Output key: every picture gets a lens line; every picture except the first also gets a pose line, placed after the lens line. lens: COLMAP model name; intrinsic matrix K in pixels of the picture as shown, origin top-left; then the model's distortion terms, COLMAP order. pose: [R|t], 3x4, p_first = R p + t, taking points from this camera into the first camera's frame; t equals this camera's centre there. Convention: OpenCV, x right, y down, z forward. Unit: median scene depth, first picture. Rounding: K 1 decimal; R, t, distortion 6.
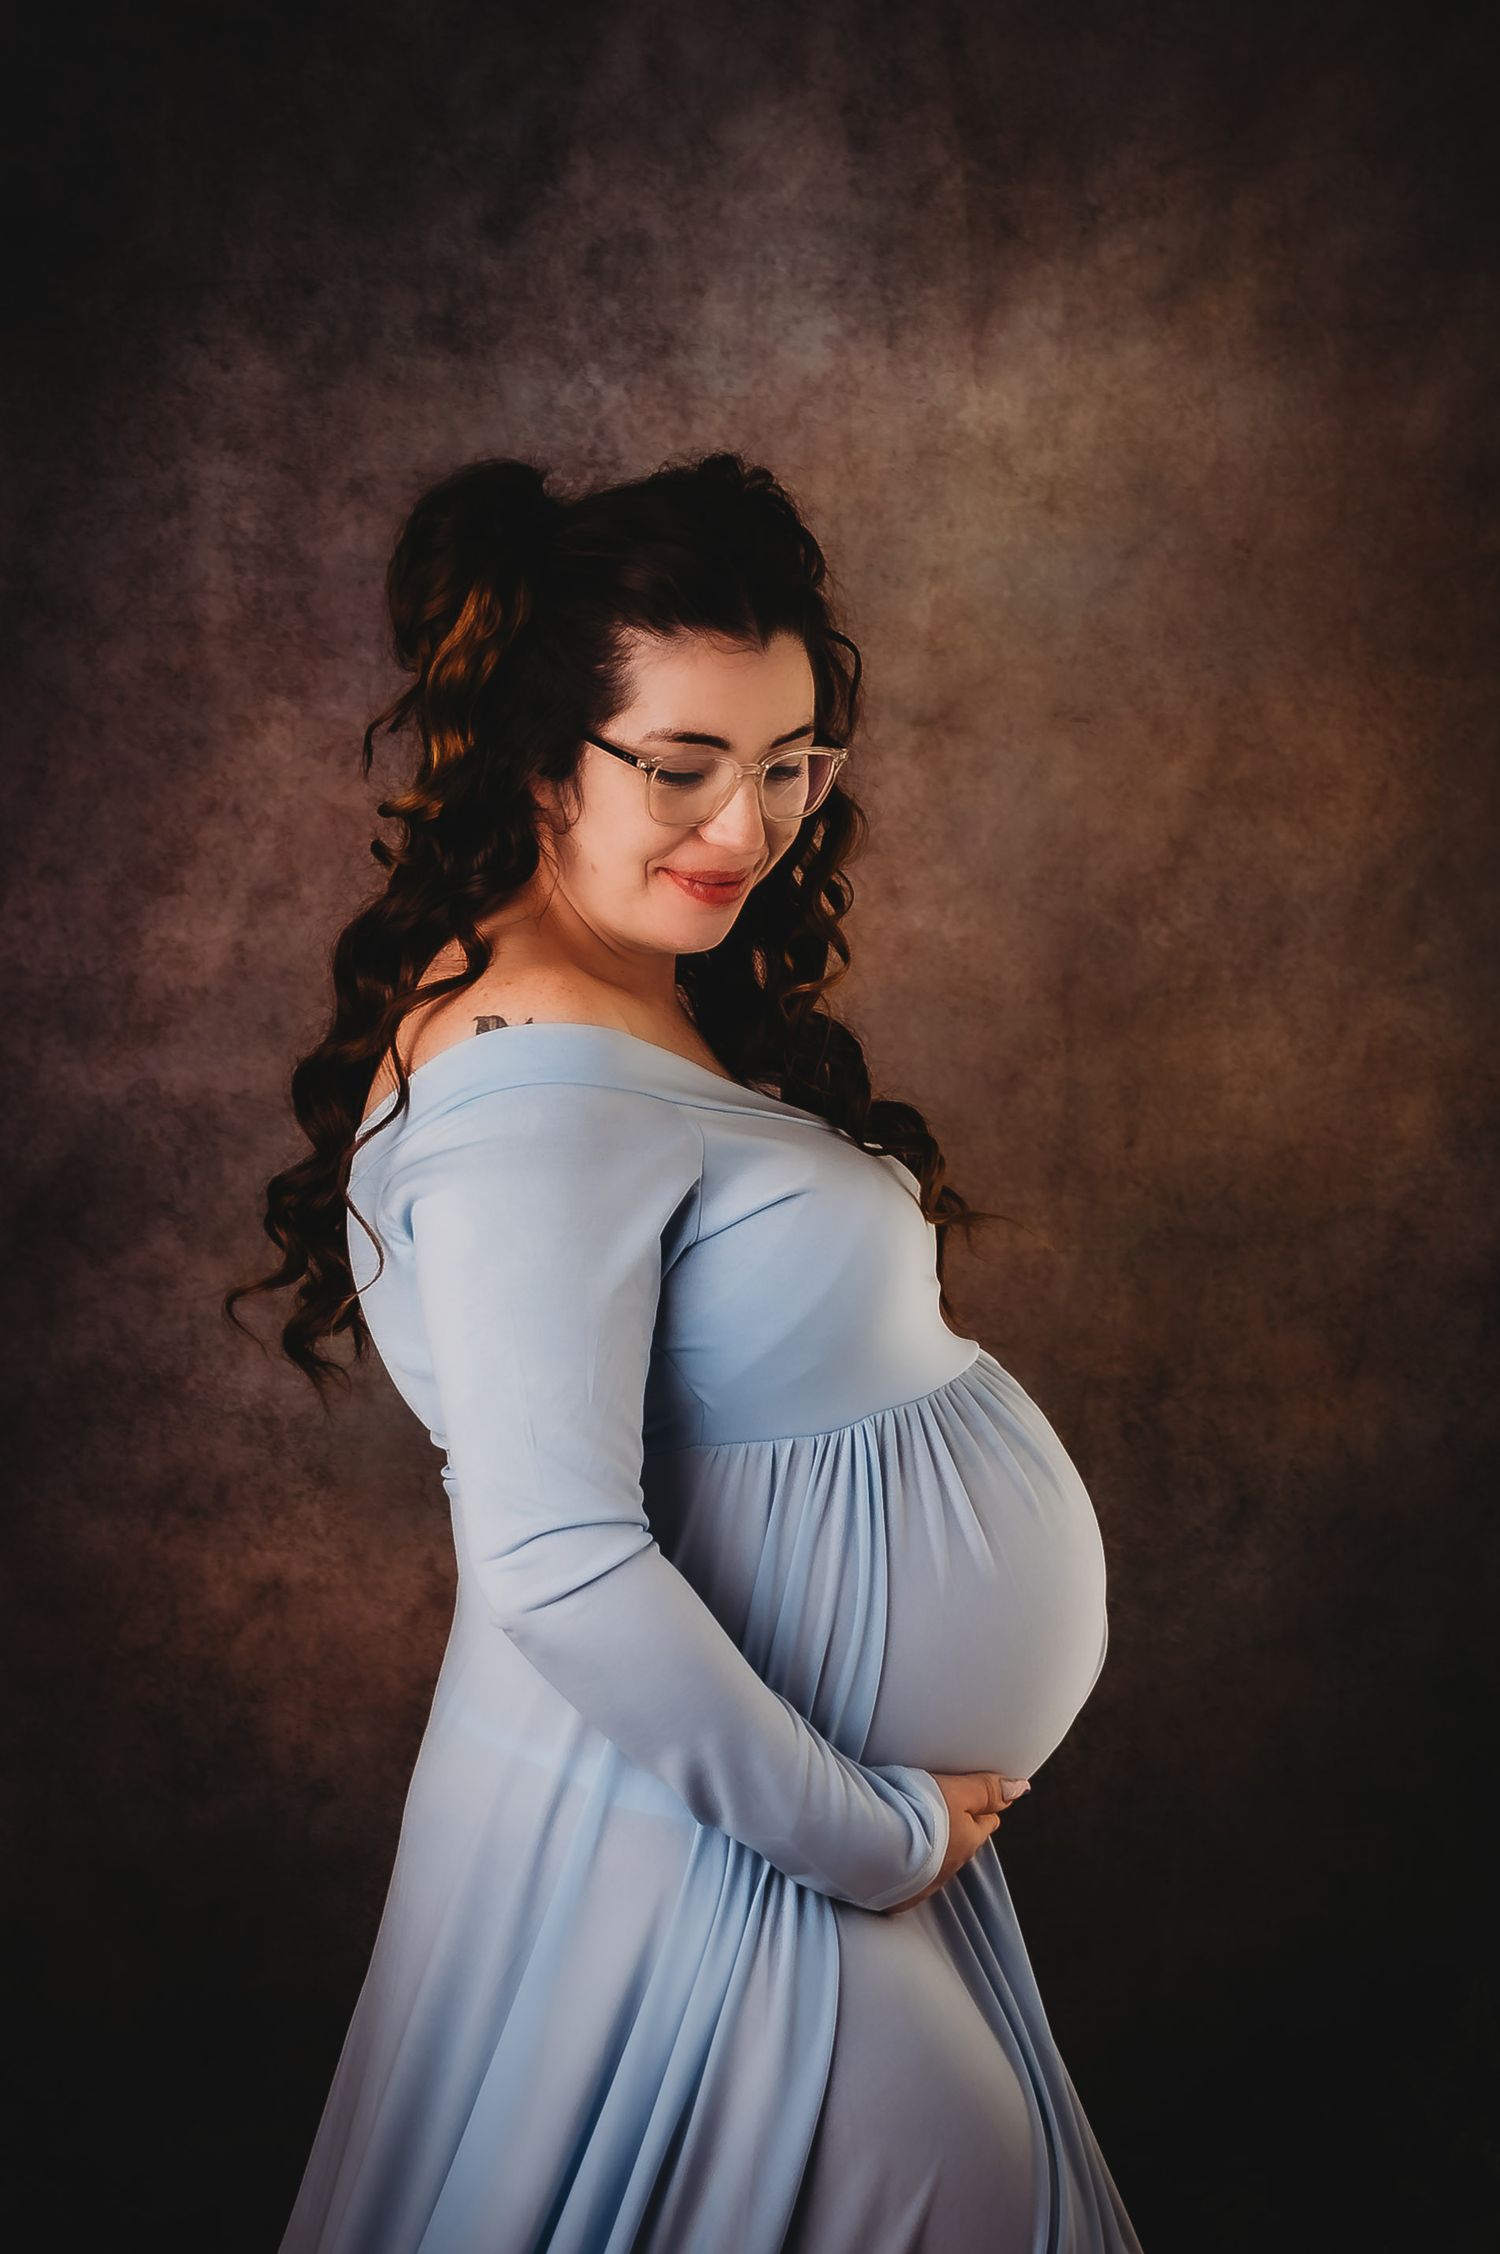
lens RADIAL K [[2127.2, 0, 735.0], [0, 2127.2, 1112.8], [0, 0, 1]] dist [-0.007240, 0.000000]
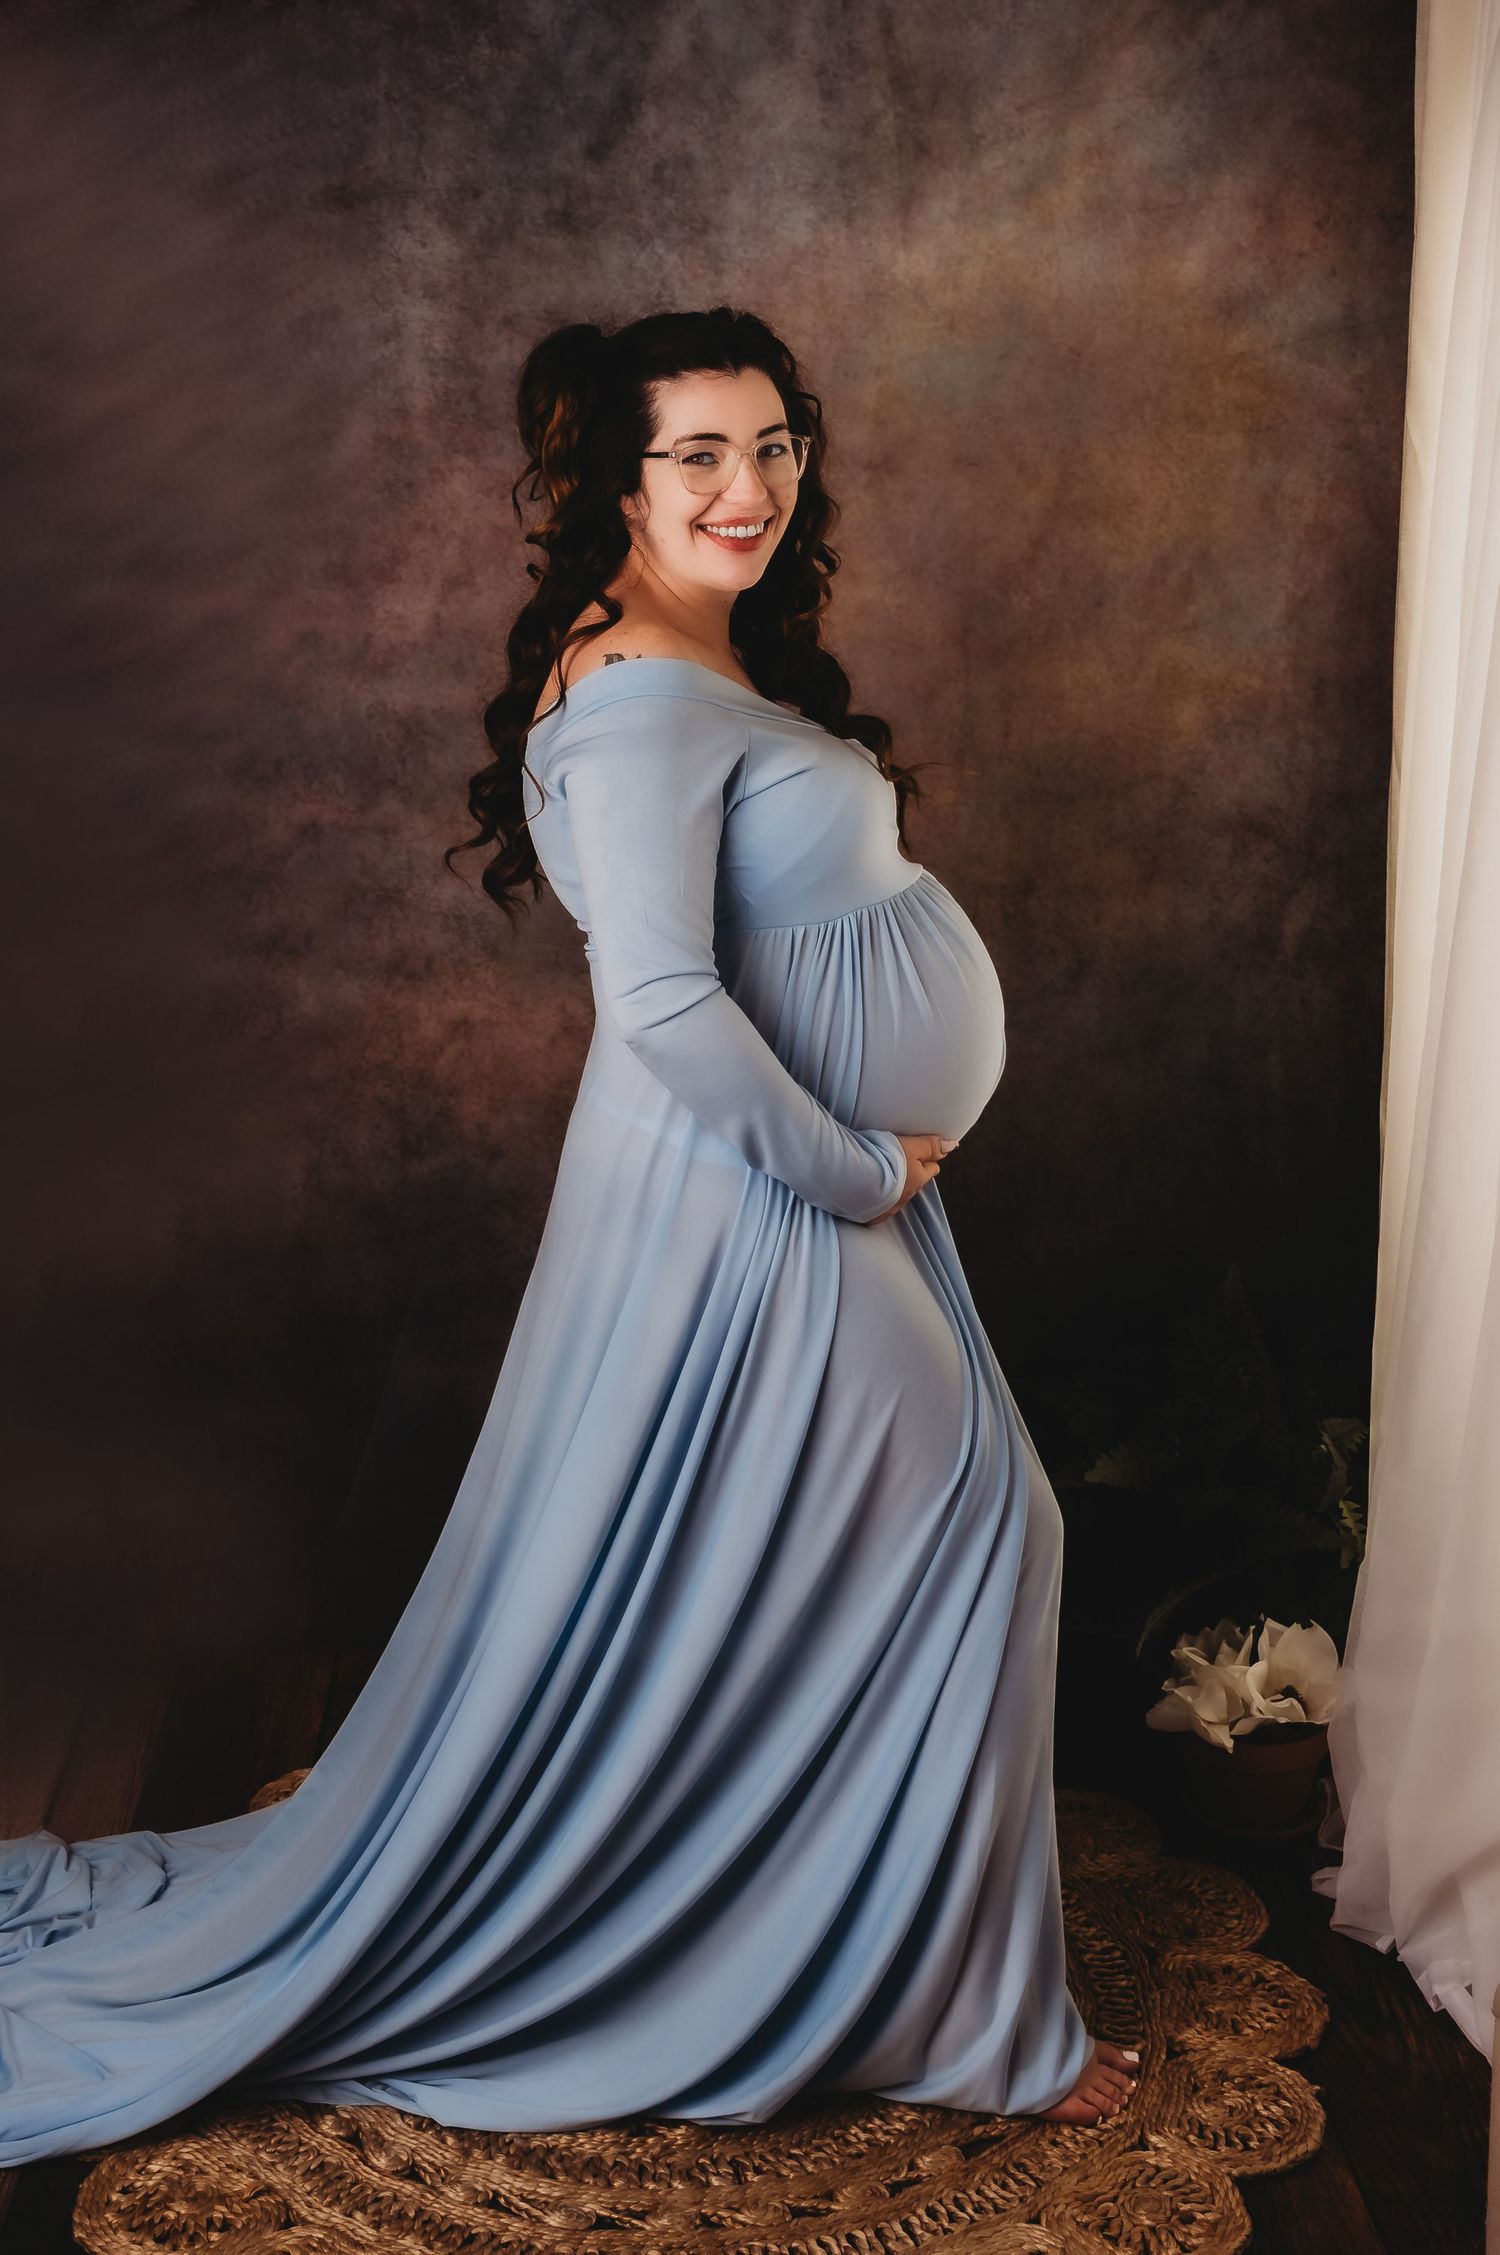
lens RADIAL K [[2128.1, 0, 736.0], [0, 2128.1, 1112.6], [0, 0, 1]] dist [-0.007240, 0.000000]
pose [[0.999889, -0.008920, -0.011947, 0.003150], [0.011356, 0.974847, 0.222585, -0.069807], [0.009661, -0.222696, 0.974840, -0.630828]]
